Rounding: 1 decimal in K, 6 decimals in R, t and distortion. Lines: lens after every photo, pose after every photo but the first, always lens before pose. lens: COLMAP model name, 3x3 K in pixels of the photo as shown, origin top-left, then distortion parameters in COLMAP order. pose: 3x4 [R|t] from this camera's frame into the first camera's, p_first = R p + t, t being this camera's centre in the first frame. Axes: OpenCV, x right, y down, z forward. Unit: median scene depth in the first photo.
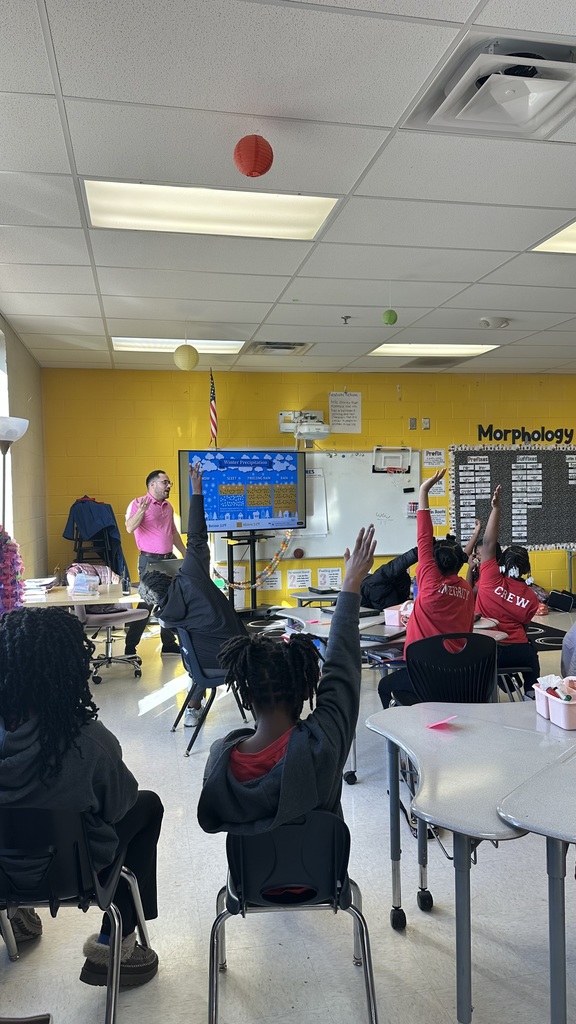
lens RADIAL K [[731.6, 0, 287.4], [0, 731.6, 514.4], [0, 0, 1]] dist [0.008755, -0.000145]
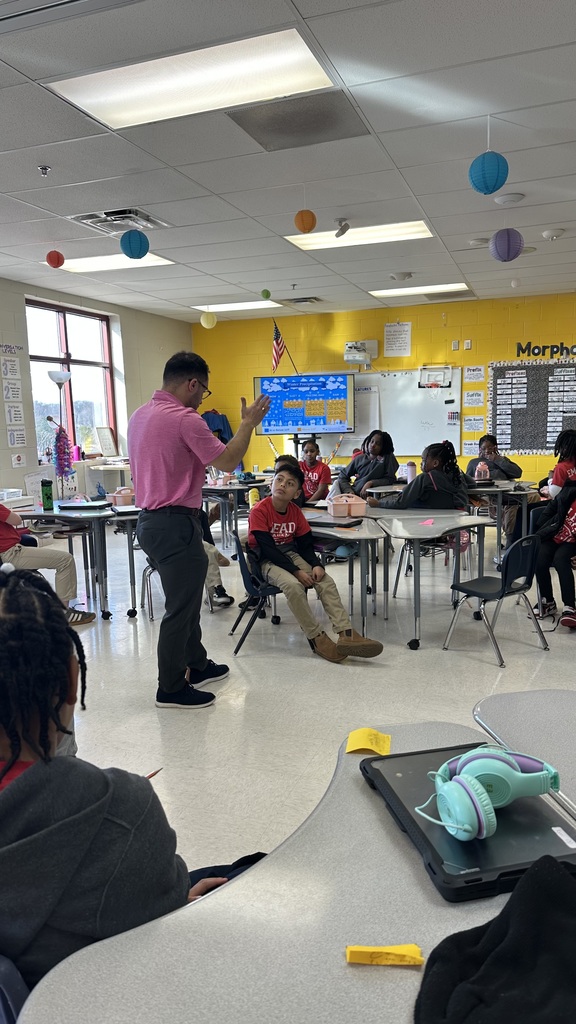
lens RADIAL K [[731.6, 0, 288.4], [0, 731.6, 511.2], [0, 0, 1]] dist [0.008755, -0.000145]
pose [[0.863075, 0.063894, -0.501019, 0.545750], [0.003095, 0.991278, 0.131748, -0.013545], [0.505067, -0.115259, 0.855350, -0.191327]]
